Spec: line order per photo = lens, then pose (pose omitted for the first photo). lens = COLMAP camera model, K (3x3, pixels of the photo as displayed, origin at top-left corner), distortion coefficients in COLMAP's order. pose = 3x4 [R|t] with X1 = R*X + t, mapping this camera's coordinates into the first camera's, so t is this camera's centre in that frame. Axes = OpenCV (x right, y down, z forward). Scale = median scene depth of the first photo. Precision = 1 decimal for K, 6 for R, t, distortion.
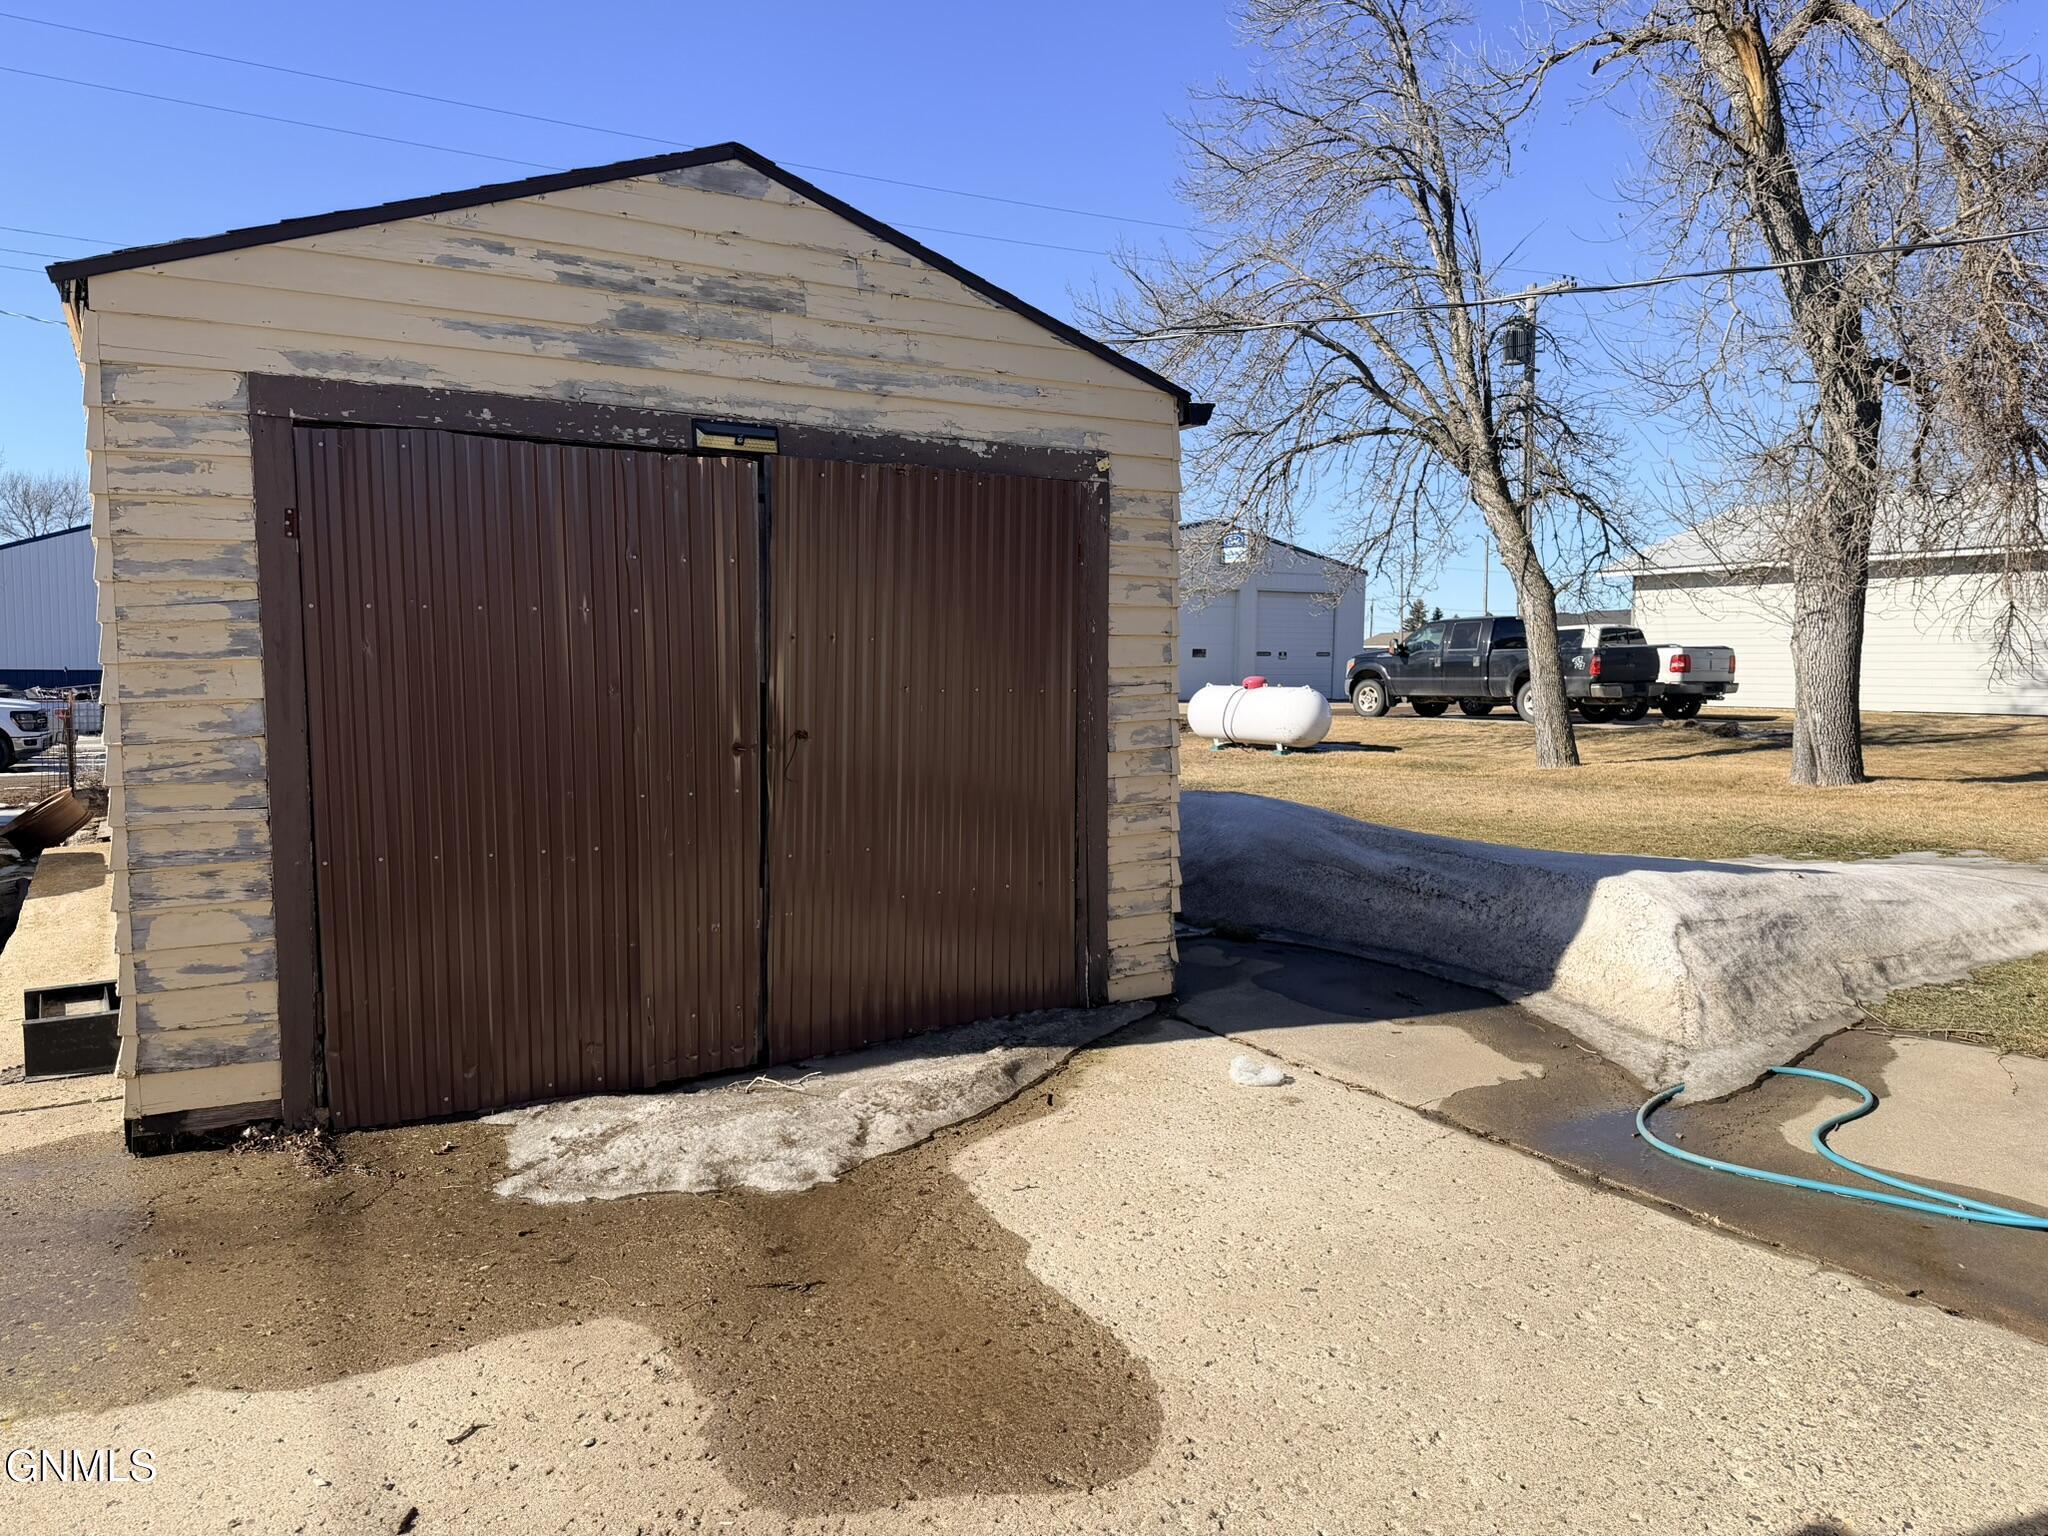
lens RADIAL K [[1421.8, 0, 1027.1], [0, 1421.8, 777.7], [0, 0, 1]] dist [0.003142, 0.000883]
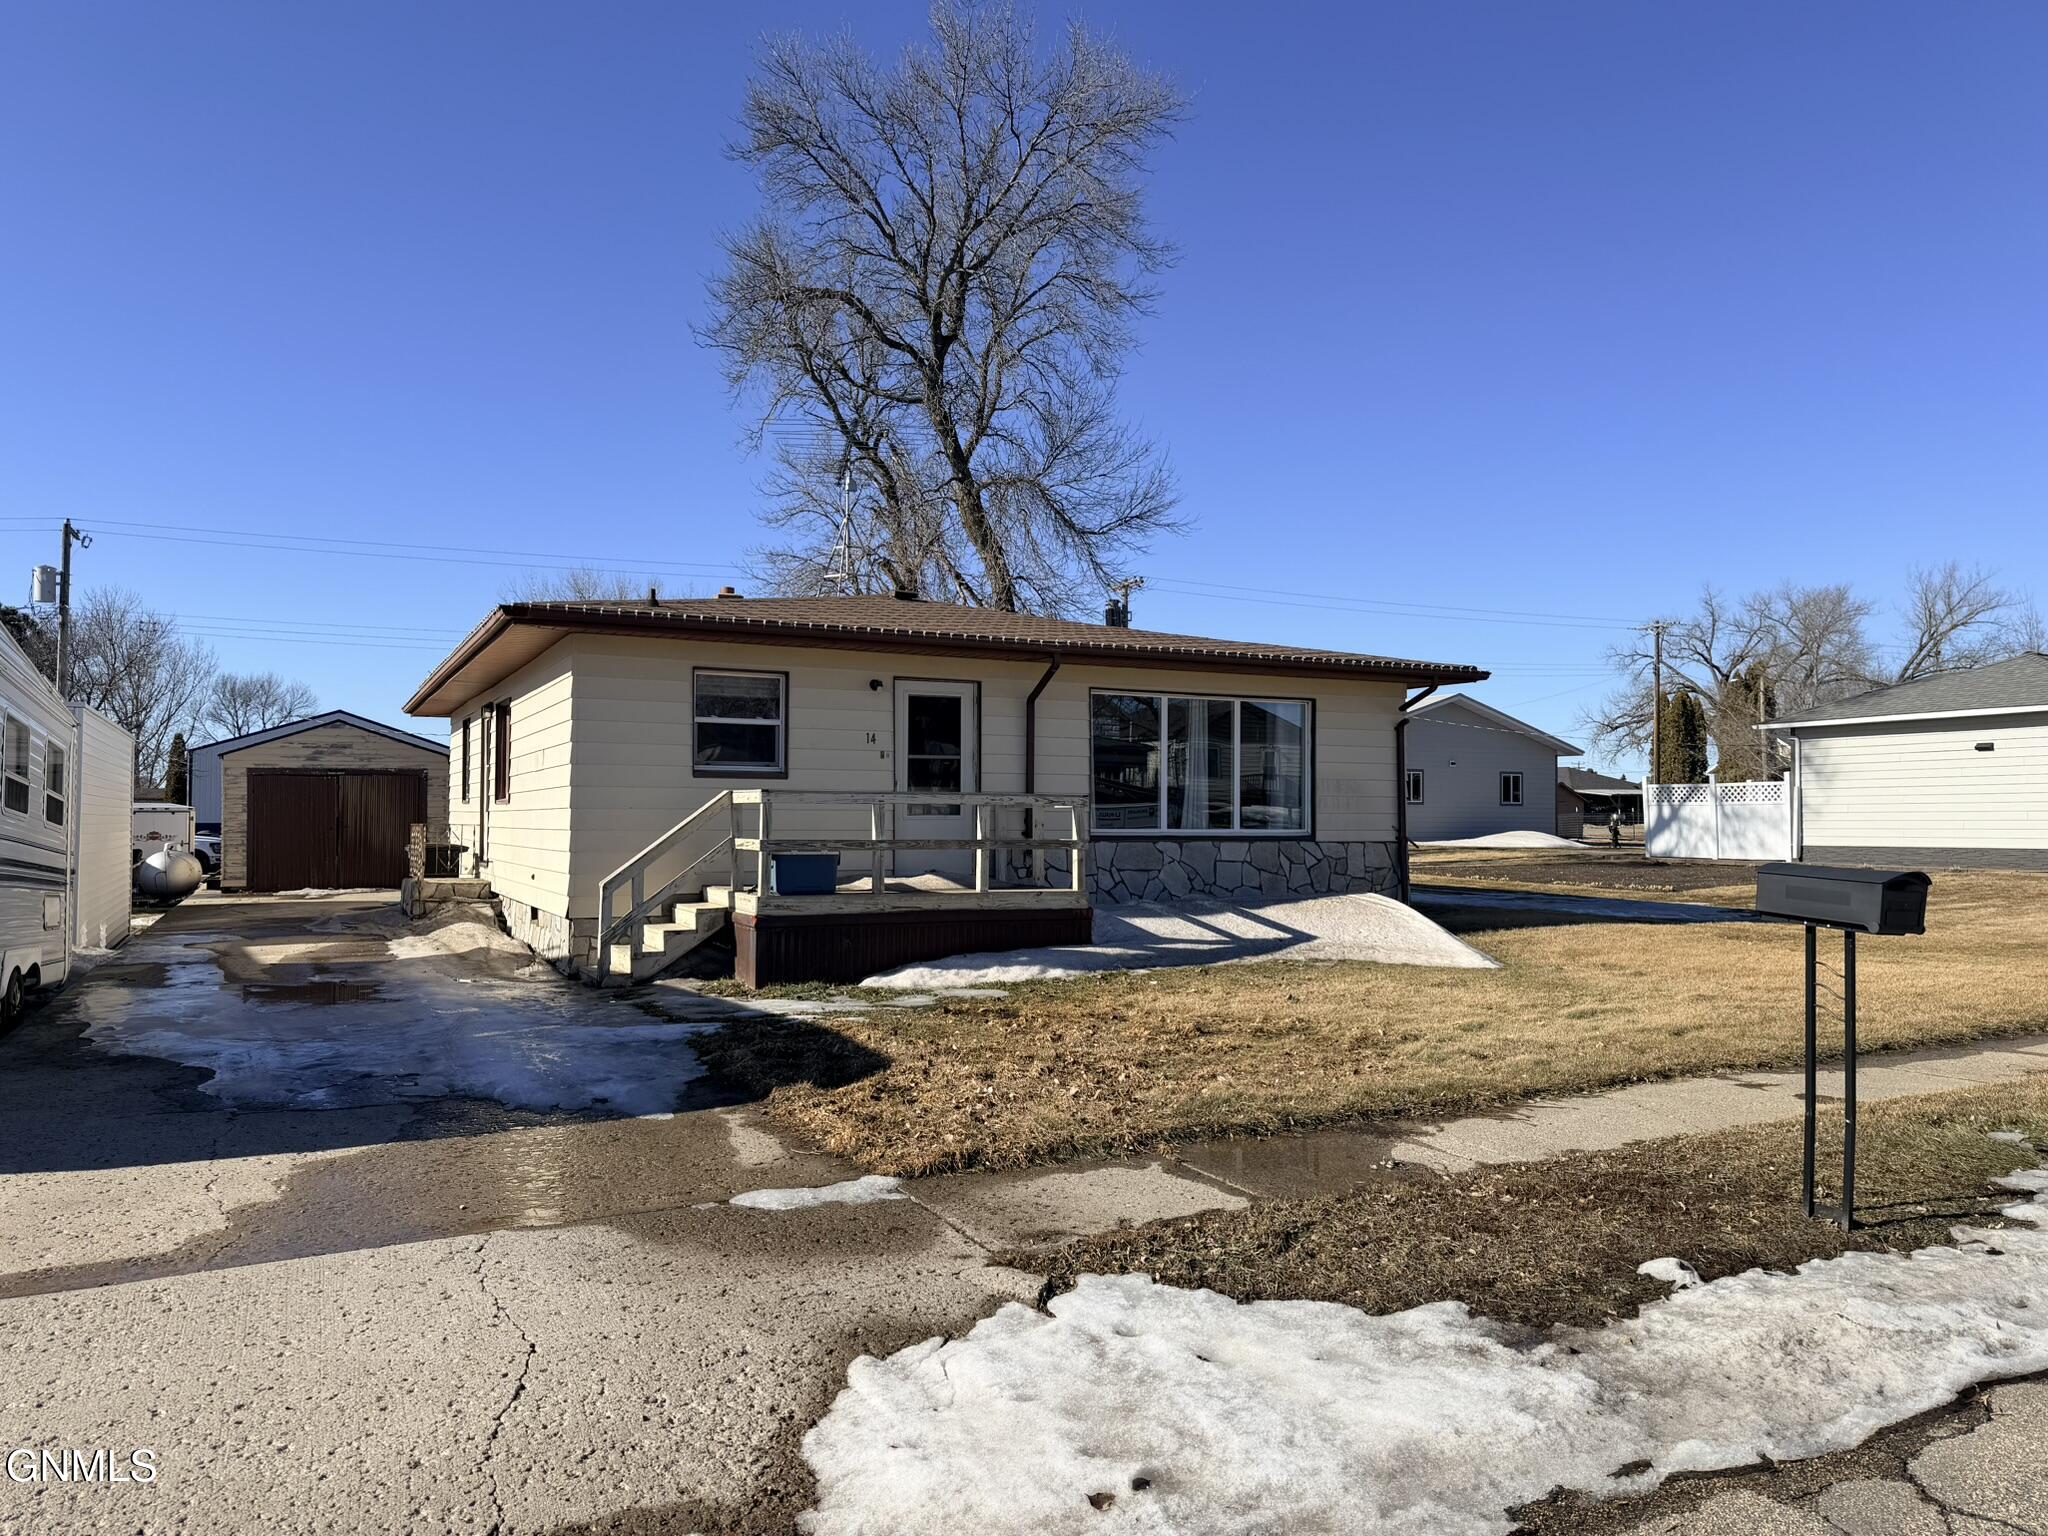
lens RADIAL K [[1421.8, 0, 1022.2], [0, 1421.8, 767.2], [0, 0, 1]] dist [0.003142, 0.000883]
pose [[0.994752, -0.009428, -0.101879, 2.992915], [-0.002180, 0.993567, -0.113227, 0.357469], [0.102291, 0.112855, 0.988332, -4.160345]]
